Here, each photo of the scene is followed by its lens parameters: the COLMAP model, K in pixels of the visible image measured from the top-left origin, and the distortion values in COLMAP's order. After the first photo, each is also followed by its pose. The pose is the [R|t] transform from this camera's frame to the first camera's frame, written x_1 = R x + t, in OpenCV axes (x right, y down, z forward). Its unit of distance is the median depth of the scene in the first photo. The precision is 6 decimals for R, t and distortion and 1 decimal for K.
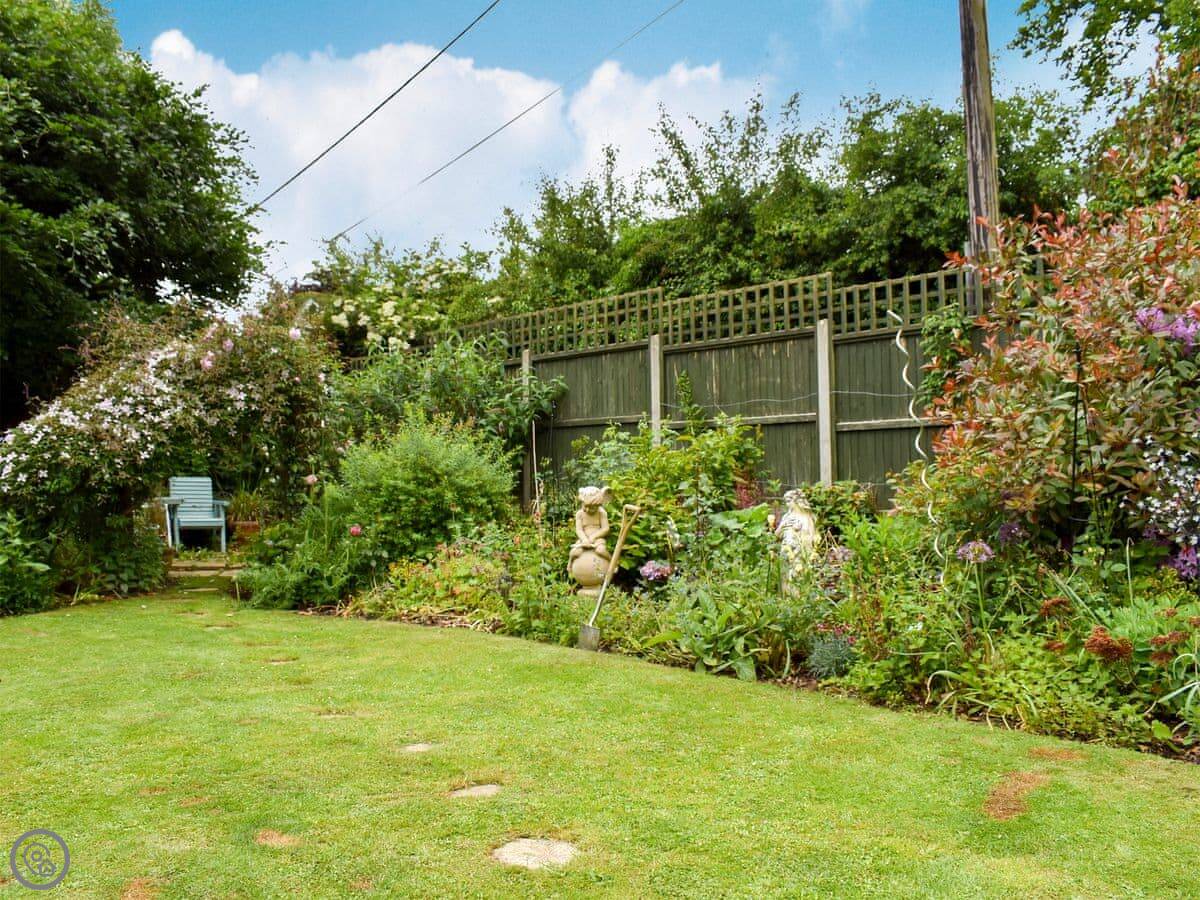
lens RADIAL K [[1094.4, 0, 601.6], [0, 1094.4, 443.8], [0, 0, 1]] dist [0.011771, -0.018658]
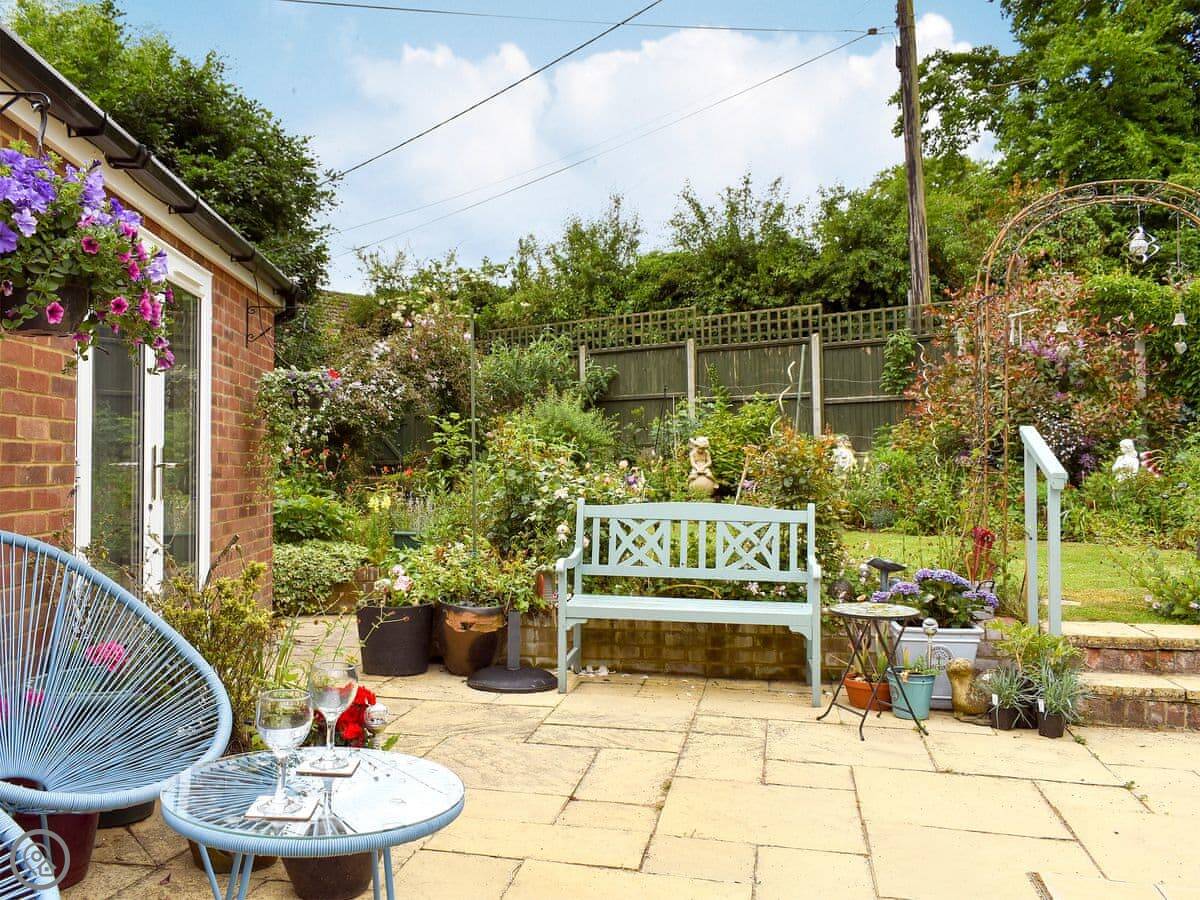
lens RADIAL K [[1094.4, 0, 598.0], [0, 1094.4, 452.2], [0, 0, 1]] dist [0.011771, -0.018658]
pose [[0.983993, -0.005125, 0.178131, -0.374917], [-0.000266, 0.999543, 0.030227, 0.010288], [-0.178204, -0.029791, 0.983542, -0.487835]]
